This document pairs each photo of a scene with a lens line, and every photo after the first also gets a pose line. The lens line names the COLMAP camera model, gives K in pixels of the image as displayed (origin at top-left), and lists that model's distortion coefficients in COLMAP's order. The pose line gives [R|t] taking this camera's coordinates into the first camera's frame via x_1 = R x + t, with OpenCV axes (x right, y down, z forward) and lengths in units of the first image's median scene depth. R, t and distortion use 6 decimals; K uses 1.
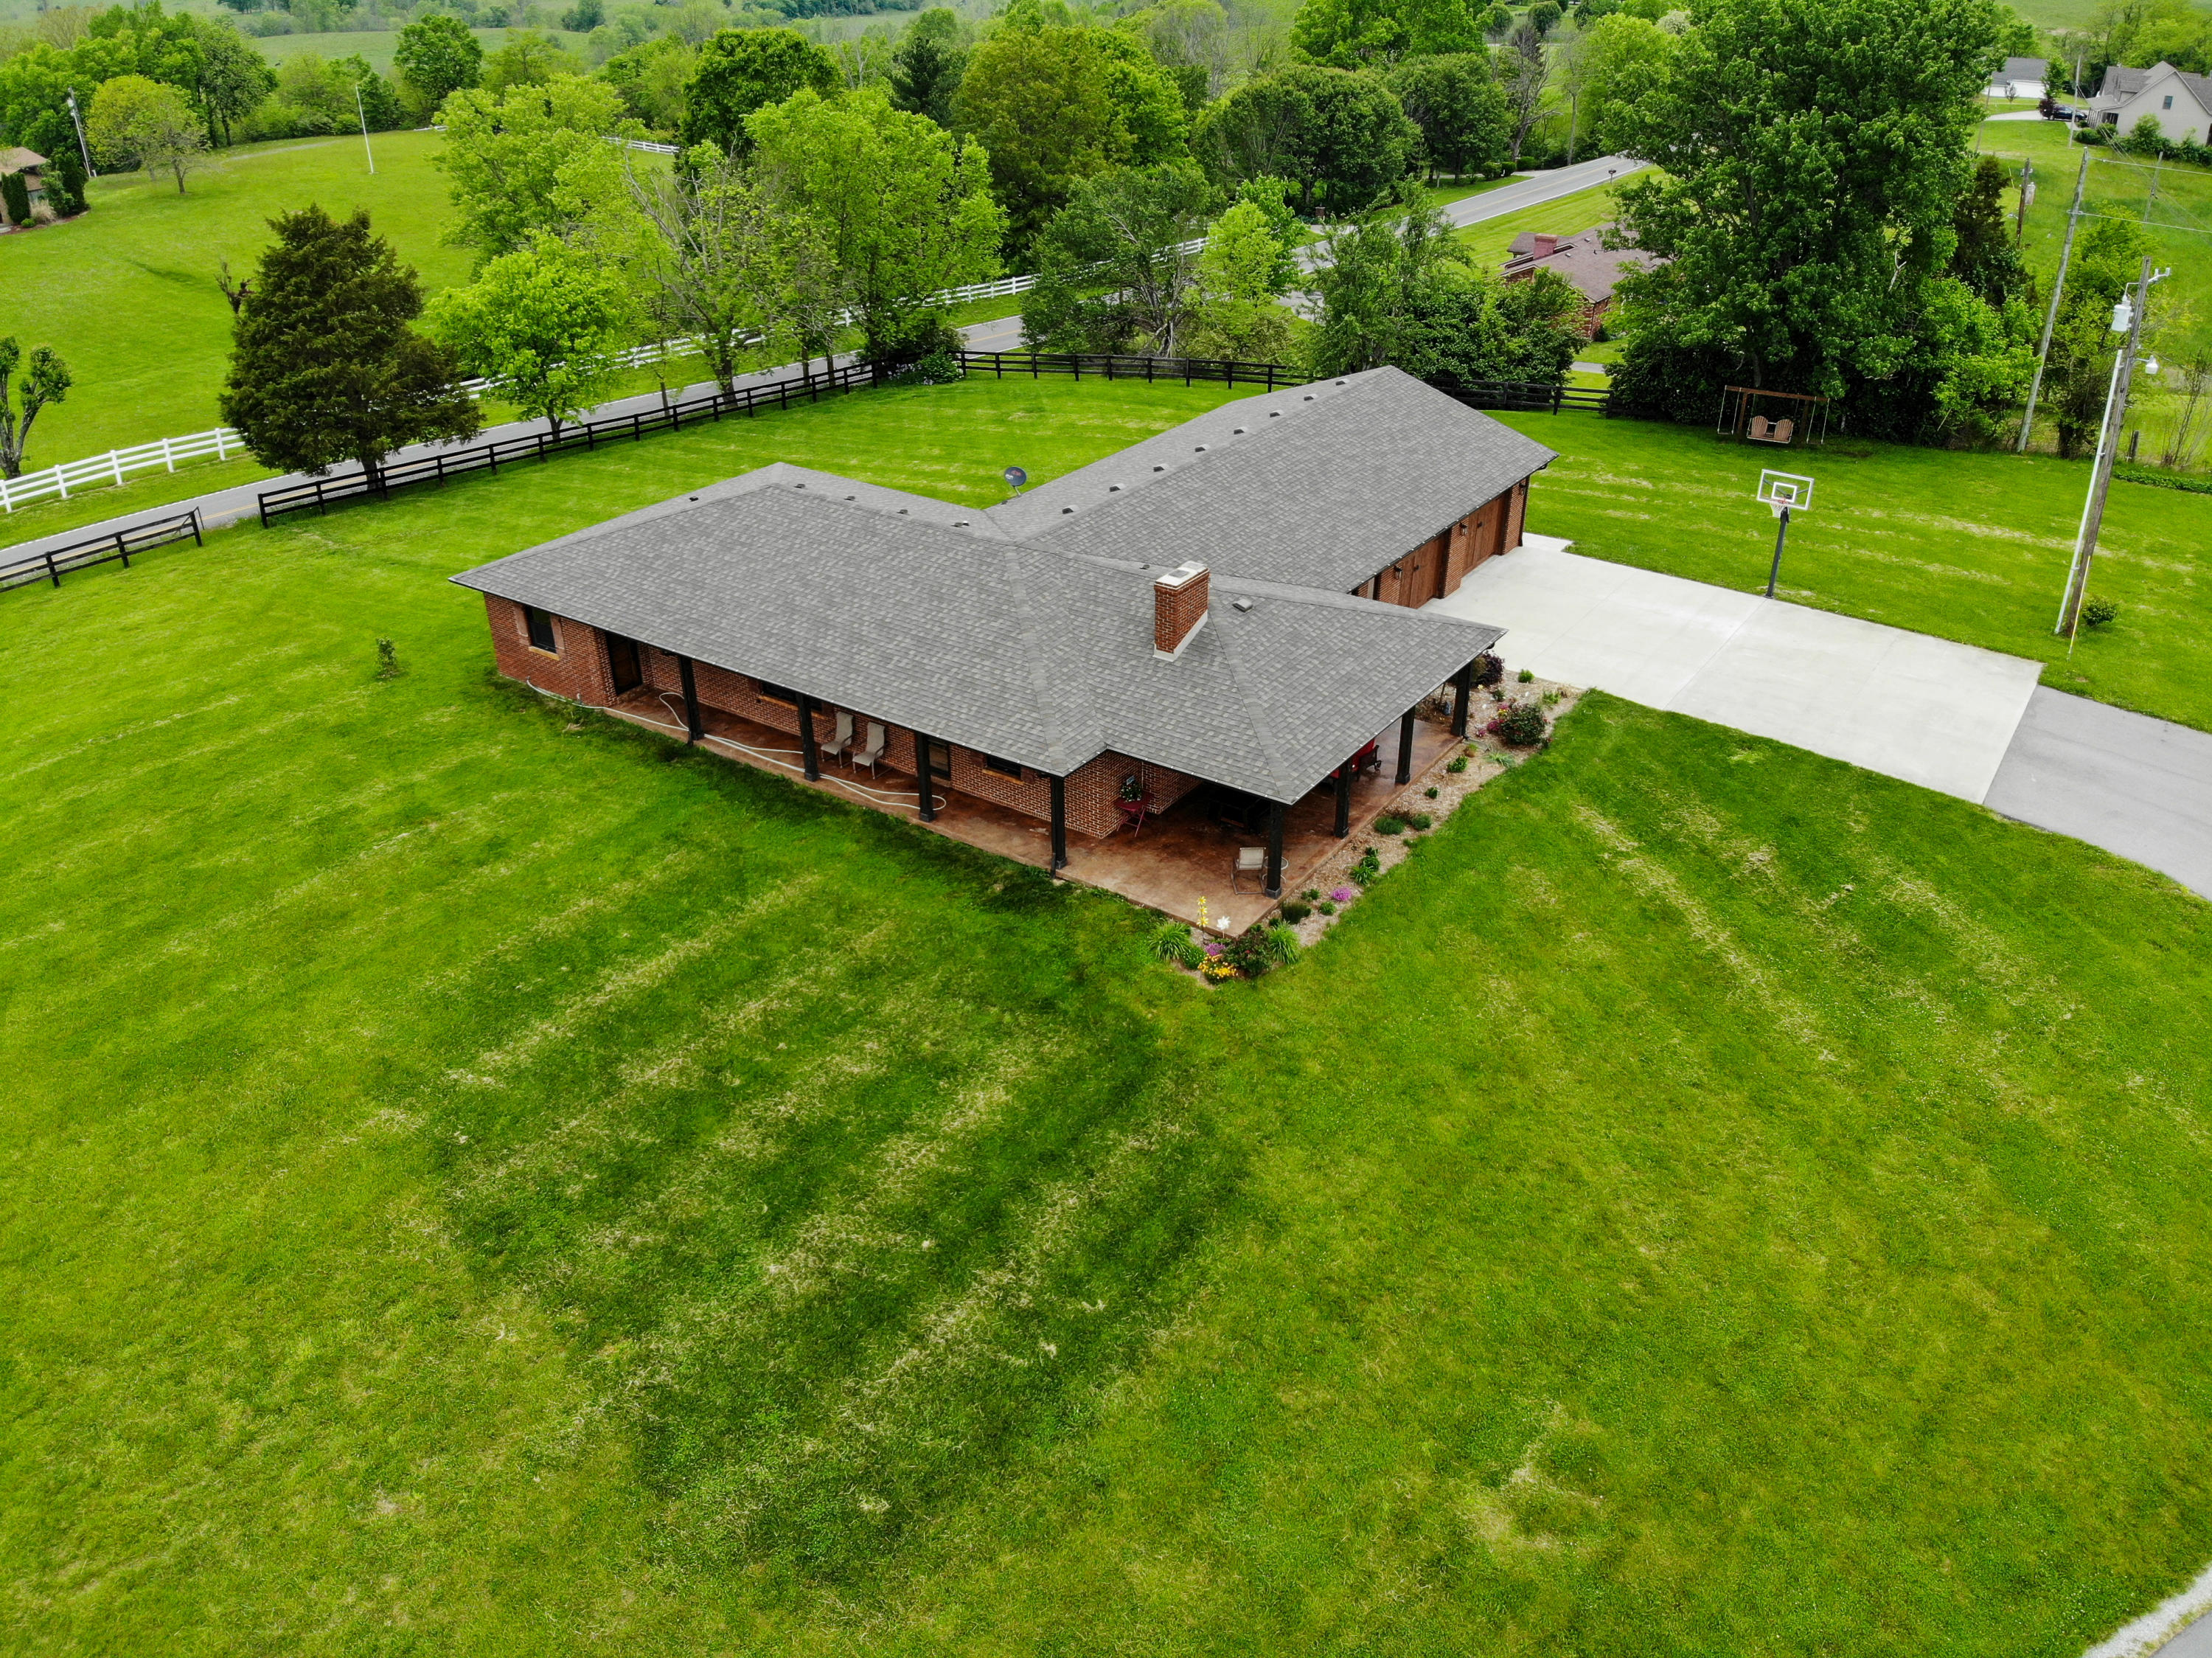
lens RADIAL K [[1635.9, 0, 1073.0], [0, 1635.9, 822.5], [0, 0, 1]] dist [0.034088, -0.141257]
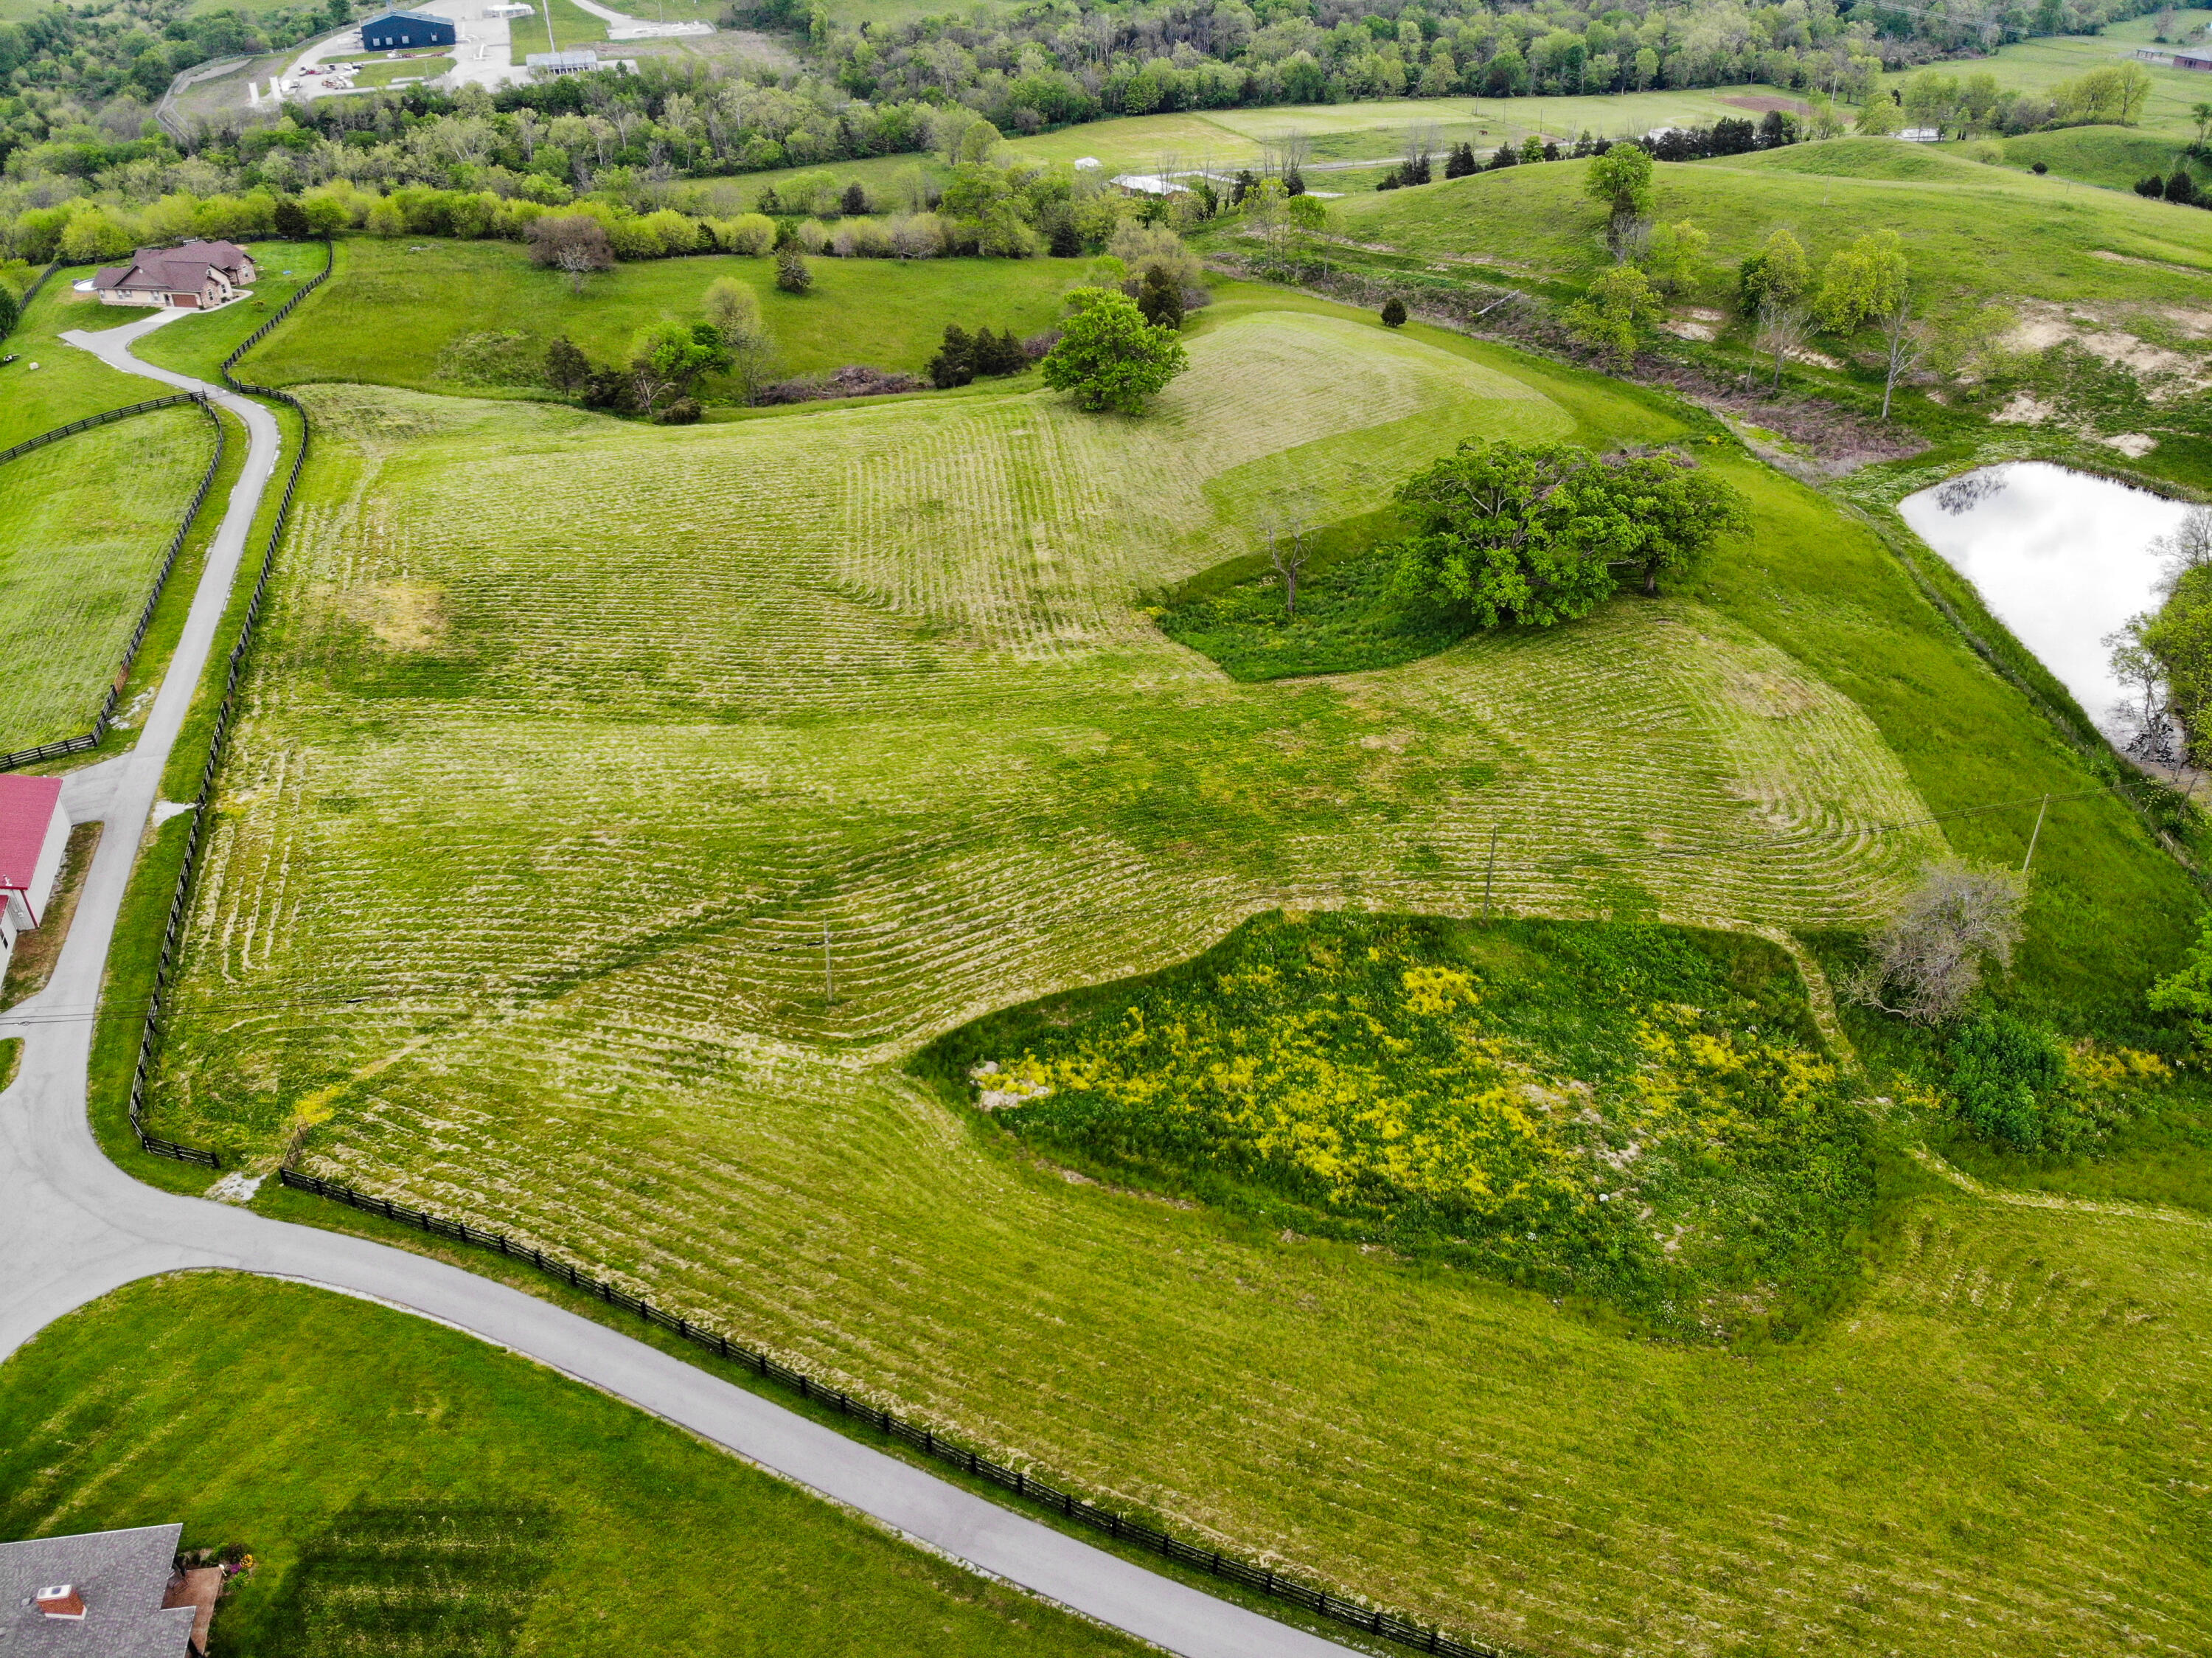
lens RADIAL K [[1635.9, 0, 1103.4], [0, 1635.9, 784.2], [0, 0, 1]] dist [0.034088, -0.141257]
pose [[-0.728686, -0.342313, 0.593160, -1.555873], [0.351919, 0.555856, 0.753112, -1.590942], [-0.587511, 0.757526, -0.284578, 0.068849]]
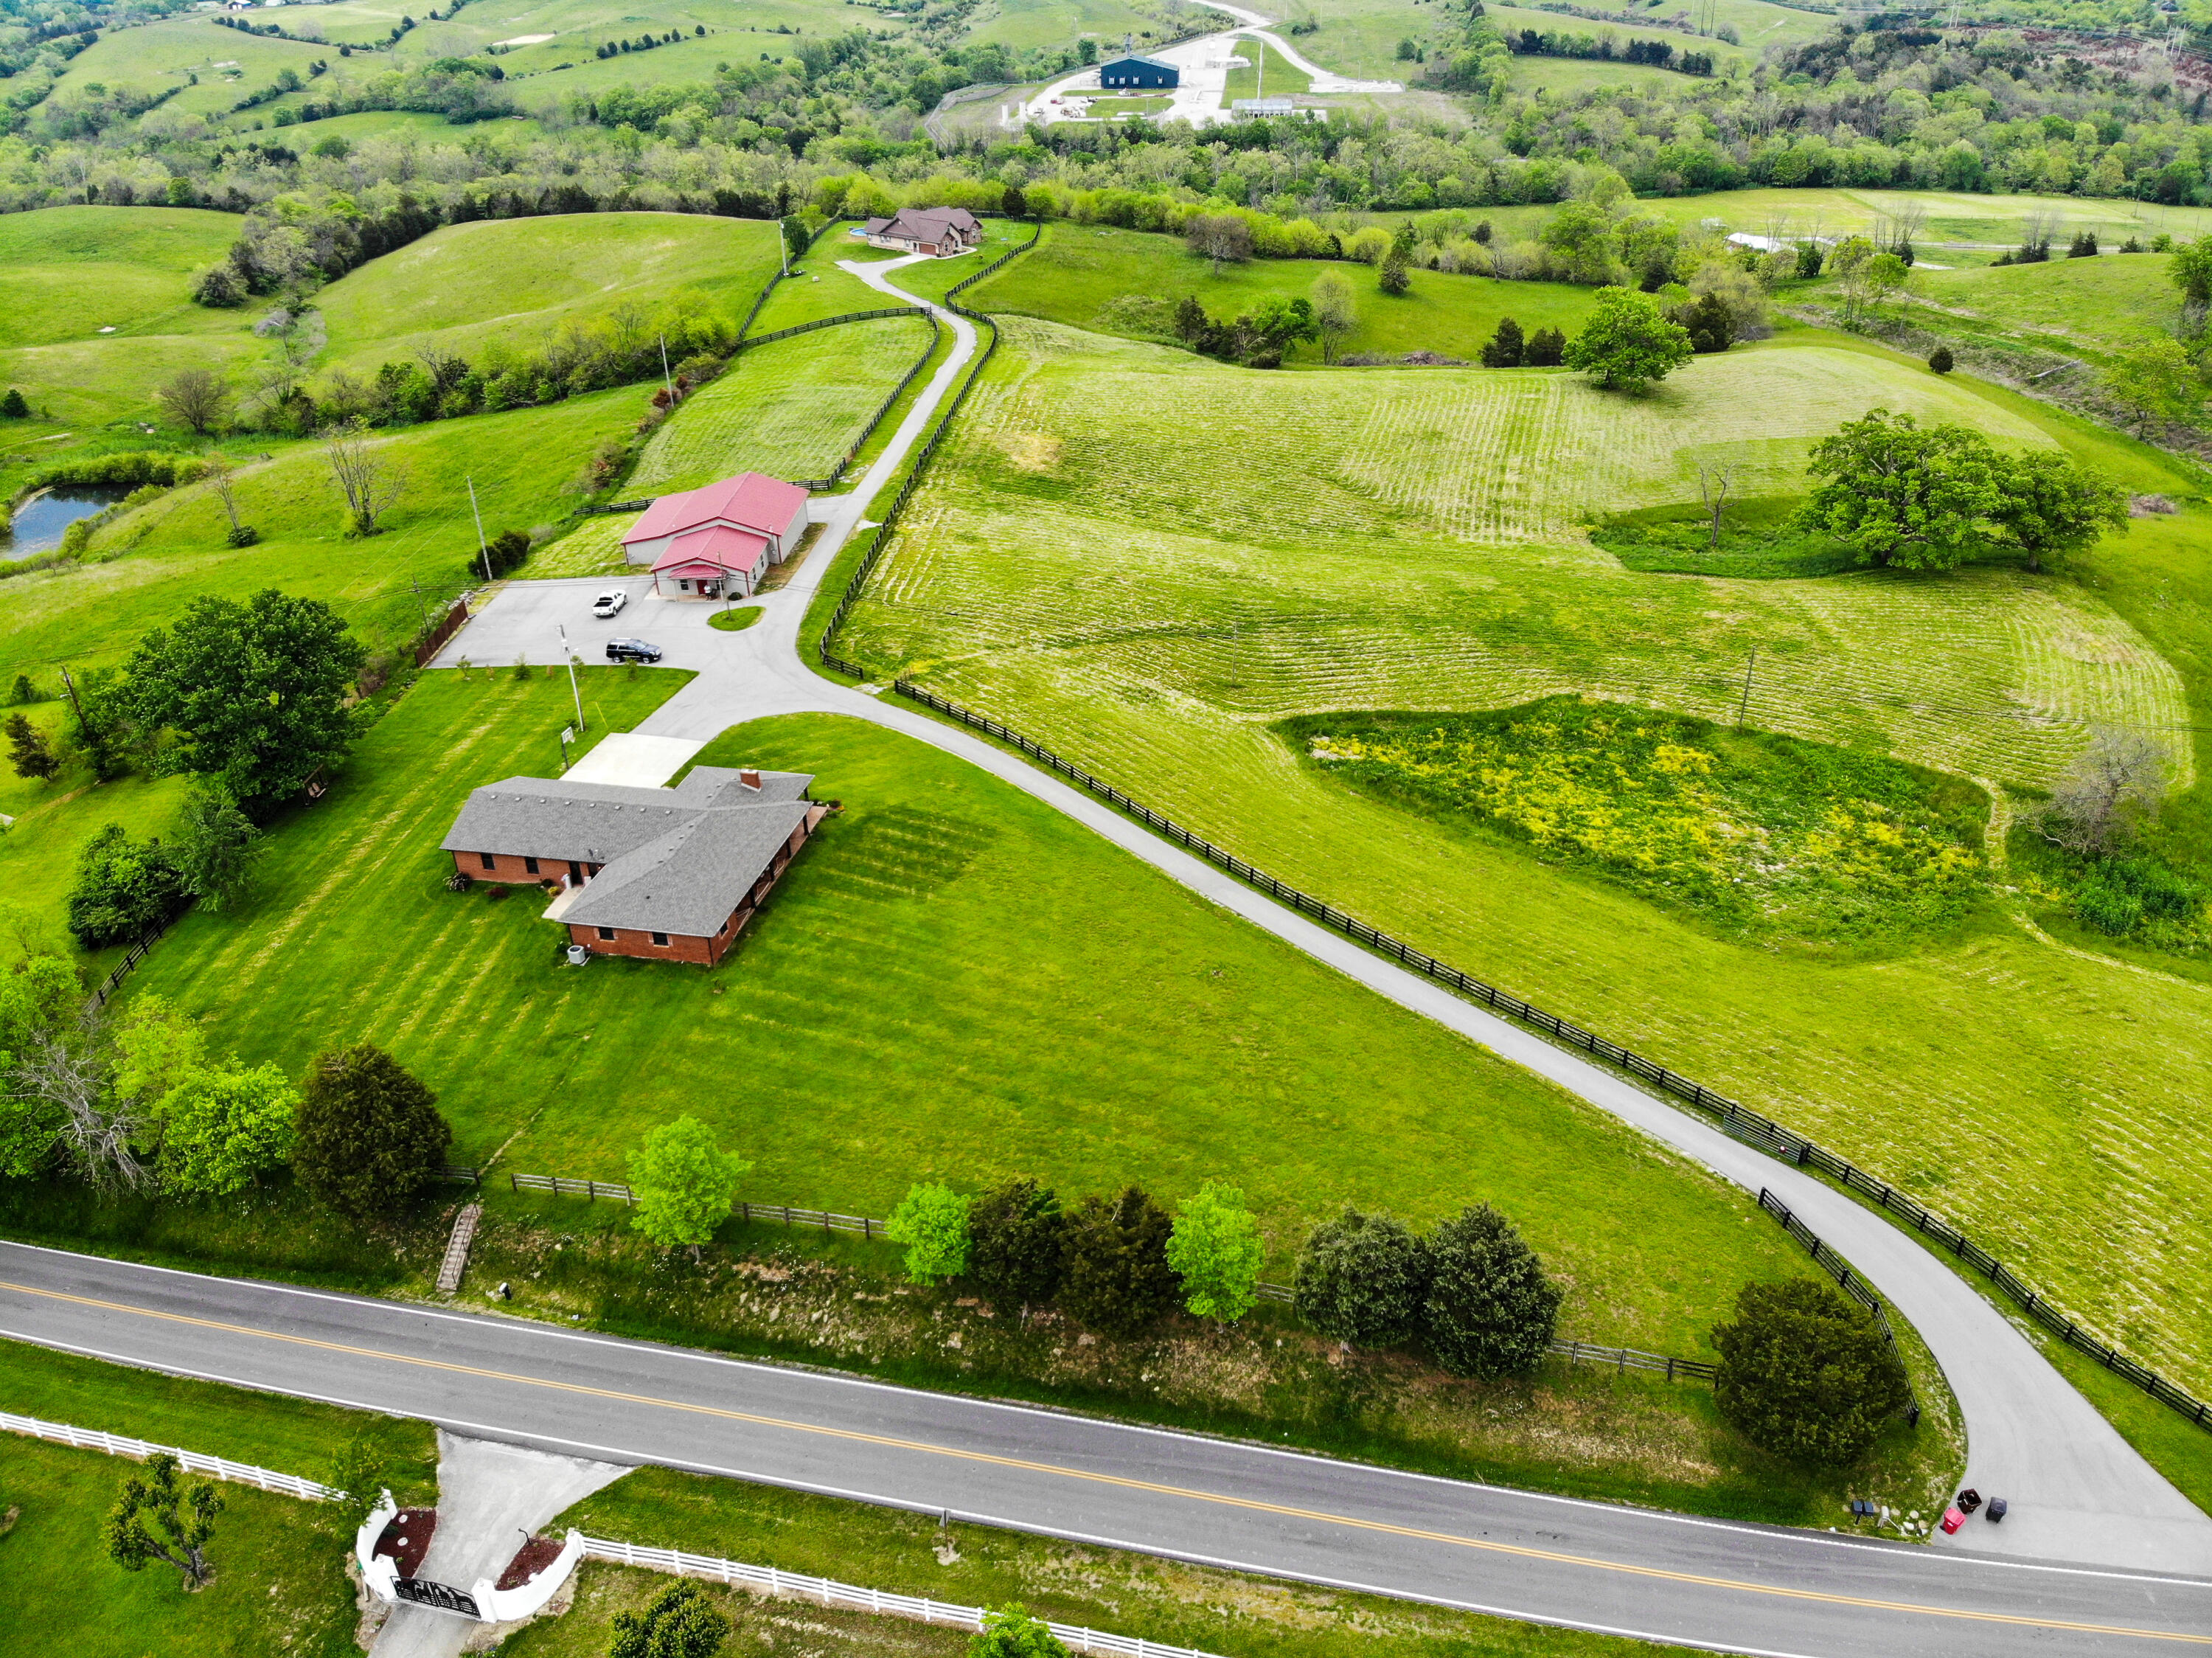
lens RADIAL K [[1635.9, 0, 1112.2], [0, 1635.9, 817.7], [0, 0, 1]] dist [0.034088, -0.141257]
pose [[-0.410191, -0.438081, 0.799893, -3.234795], [0.469910, 0.650164, 0.597052, -1.883834], [-0.781619, 0.620783, -0.060832, 0.615555]]
